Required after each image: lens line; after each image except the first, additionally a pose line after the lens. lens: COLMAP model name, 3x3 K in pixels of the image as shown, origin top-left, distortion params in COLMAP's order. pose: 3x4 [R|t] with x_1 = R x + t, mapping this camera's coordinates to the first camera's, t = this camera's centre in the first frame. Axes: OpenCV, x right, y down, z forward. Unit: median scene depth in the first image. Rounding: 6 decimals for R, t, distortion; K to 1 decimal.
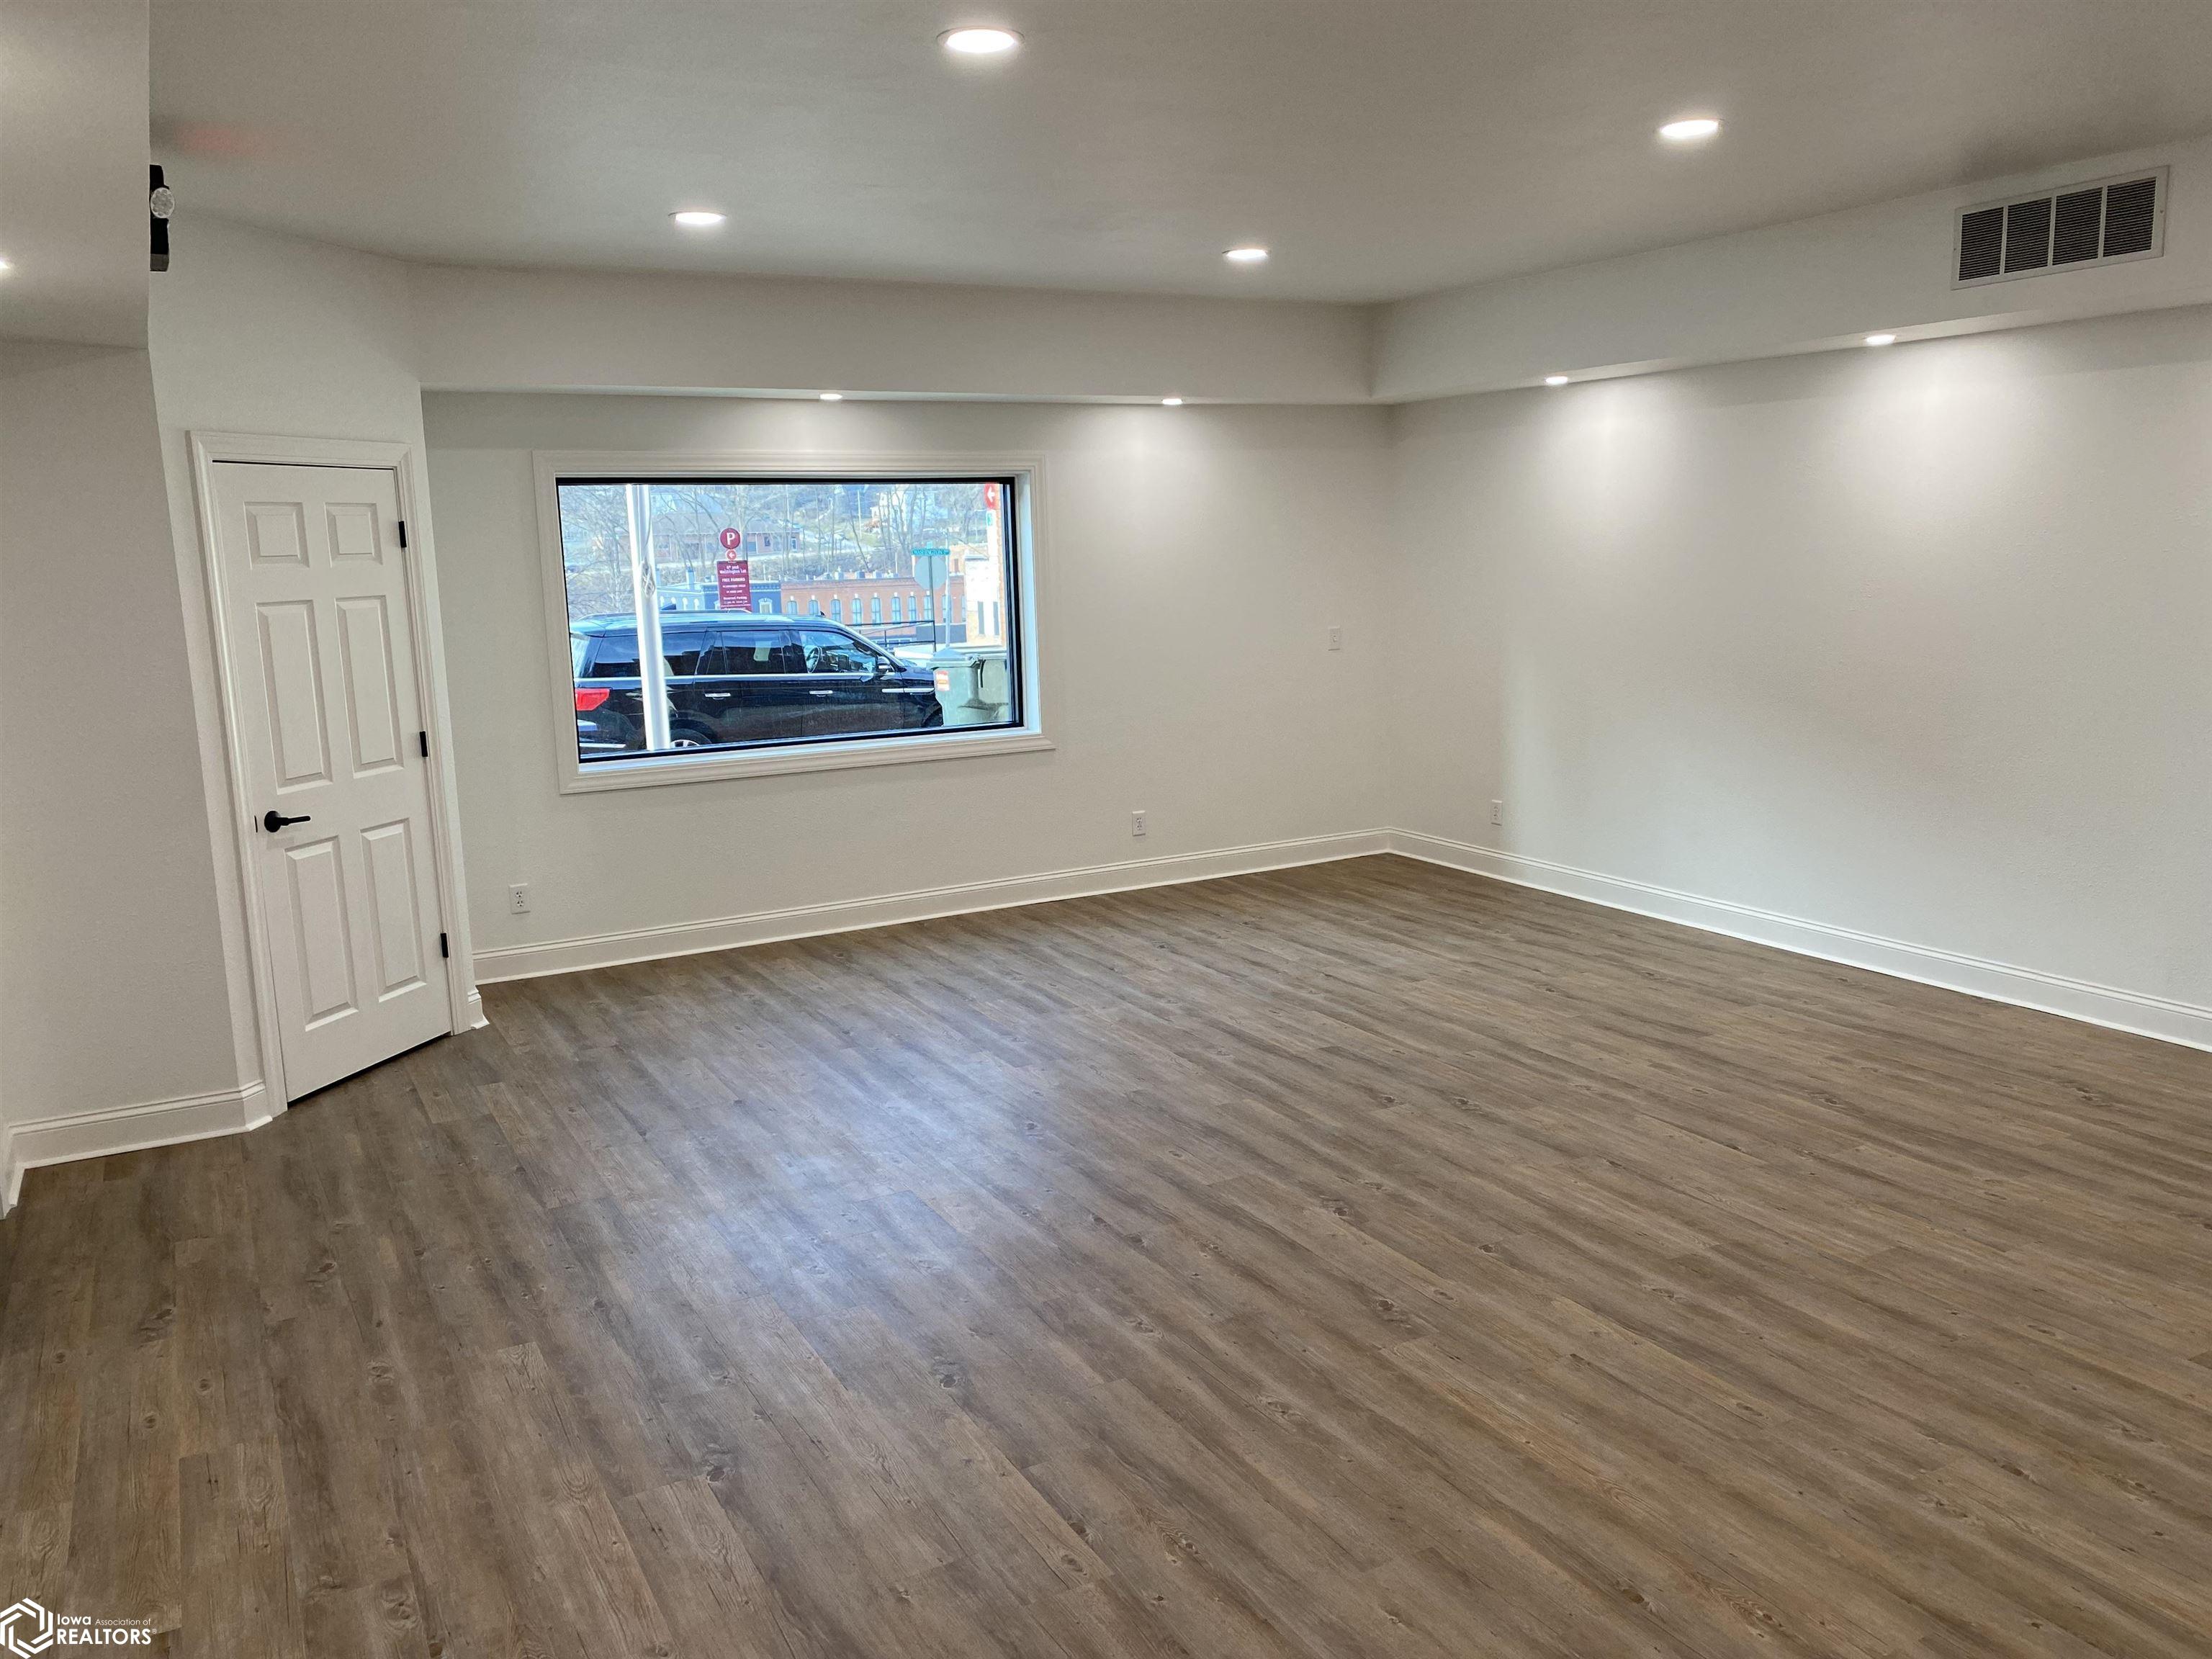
lens RADIAL K [[1667.2, 0, 1114.4], [0, 1667.2, 811.5], [0, 0, 1]] dist [0.044481, -0.030029]
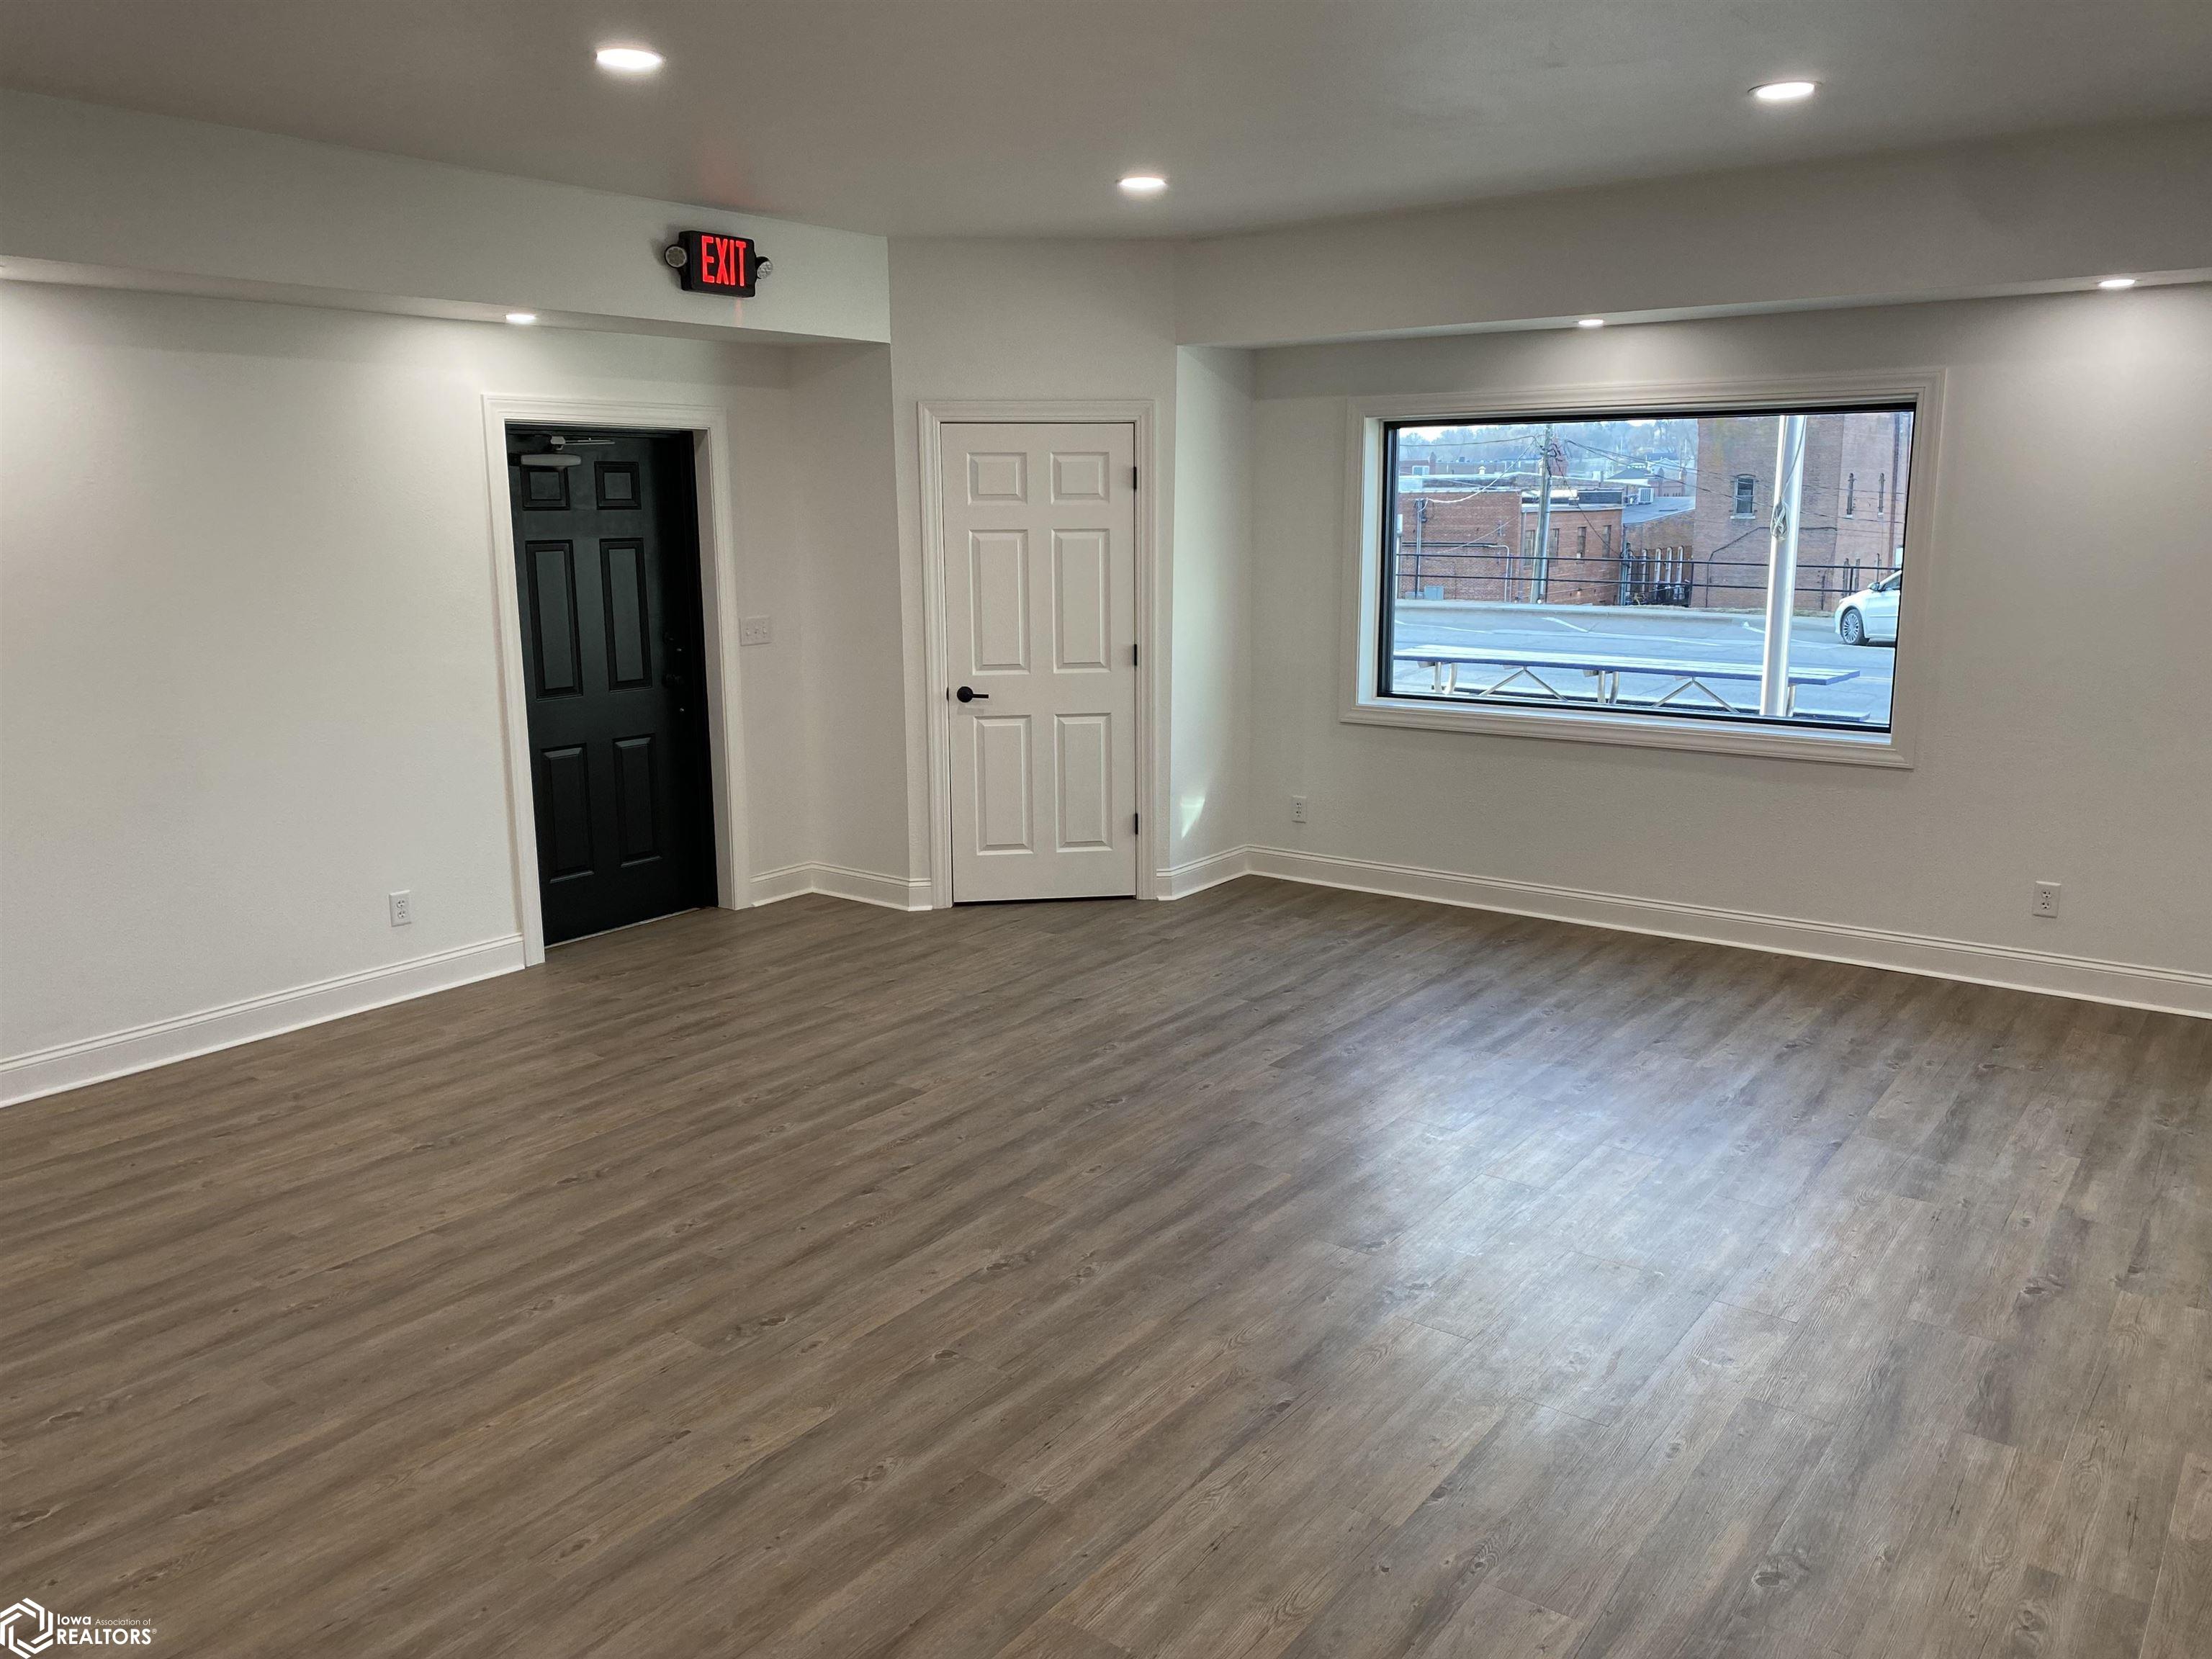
lens RADIAL K [[1667.2, 0, 1120.1], [0, 1667.2, 833.1], [0, 0, 1]] dist [0.044481, -0.030029]
pose [[0.414100, 0.206656, -0.886462, 0.852921], [-0.152627, 0.975862, 0.156199, -0.128183], [0.897344, 0.070616, 0.435646, 0.614464]]
